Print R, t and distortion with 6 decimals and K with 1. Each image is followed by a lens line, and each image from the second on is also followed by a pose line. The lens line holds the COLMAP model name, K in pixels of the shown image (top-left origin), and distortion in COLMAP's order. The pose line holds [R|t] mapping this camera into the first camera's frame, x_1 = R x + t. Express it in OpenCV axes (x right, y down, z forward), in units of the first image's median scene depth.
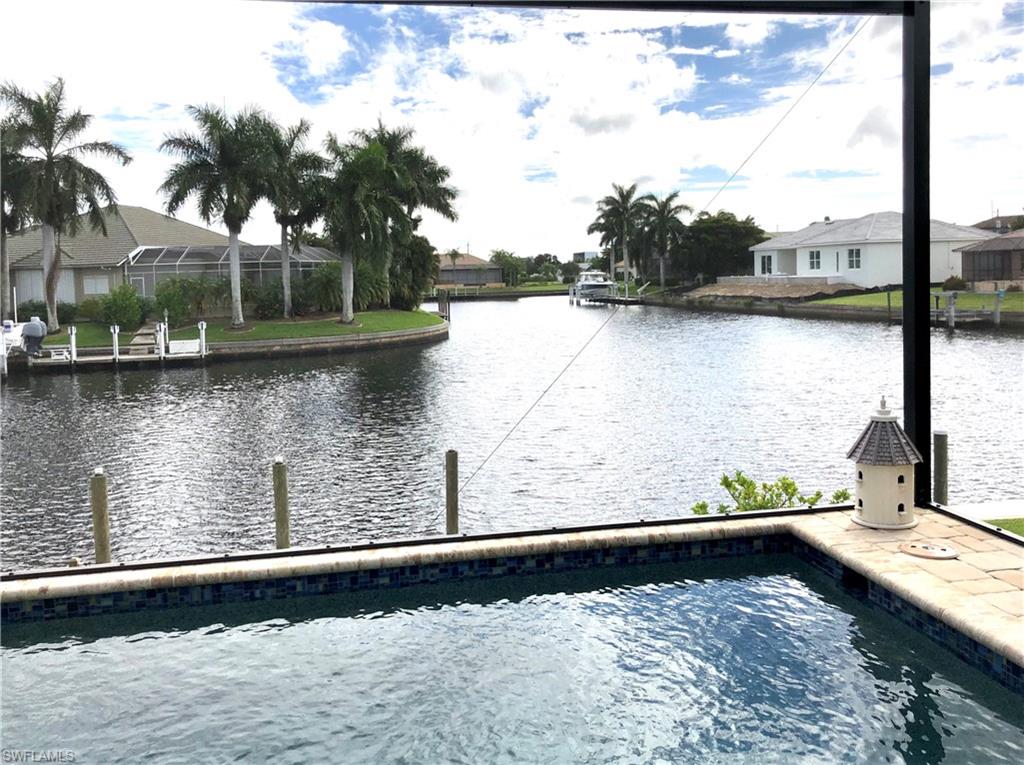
lens RADIAL K [[893.1, 0, 504.0], [0, 893.1, 331.8], [0, 0, 1]] dist [0.033520, -0.046222]
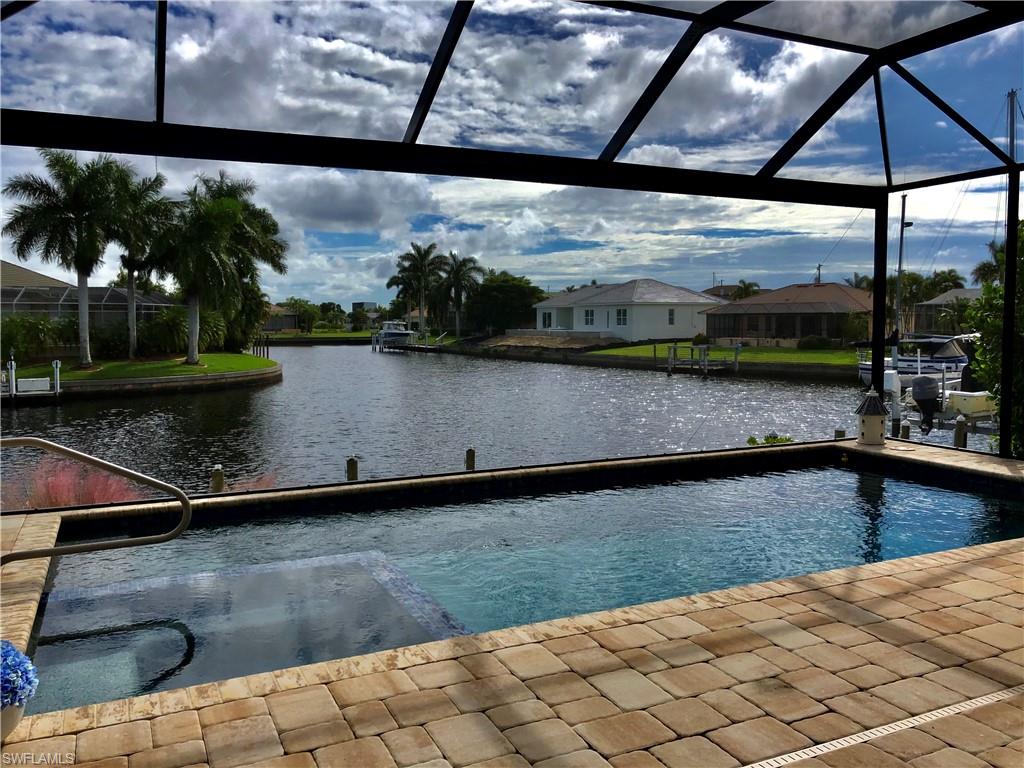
lens RADIAL K [[834.1, 0, 514.0], [0, 834.1, 374.0], [0, 0, 1]] dist [0.045427, -0.056654]
pose [[0.961809, 0.009998, 0.273537, -0.079102], [-0.008730, 0.999945, -0.005851, 0.004502], [-0.273581, 0.003240, 0.961844, -0.061883]]
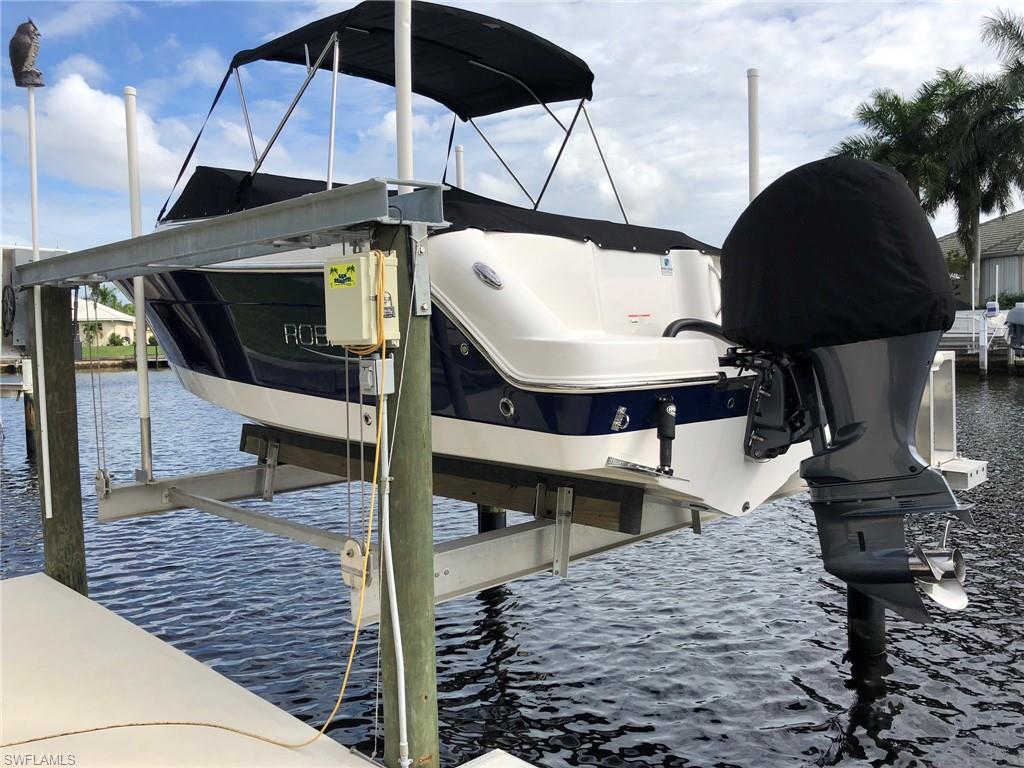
lens RADIAL K [[834.1, 0, 499.8], [0, 834.1, 367.7], [0, 0, 1]] dist [0.045427, -0.056654]
pose [[0.561331, 0.043812, -0.826431, -0.136485], [-0.043122, 0.998790, 0.023660, 0.033952], [0.826467, 0.022356, 0.562541, 0.173022]]
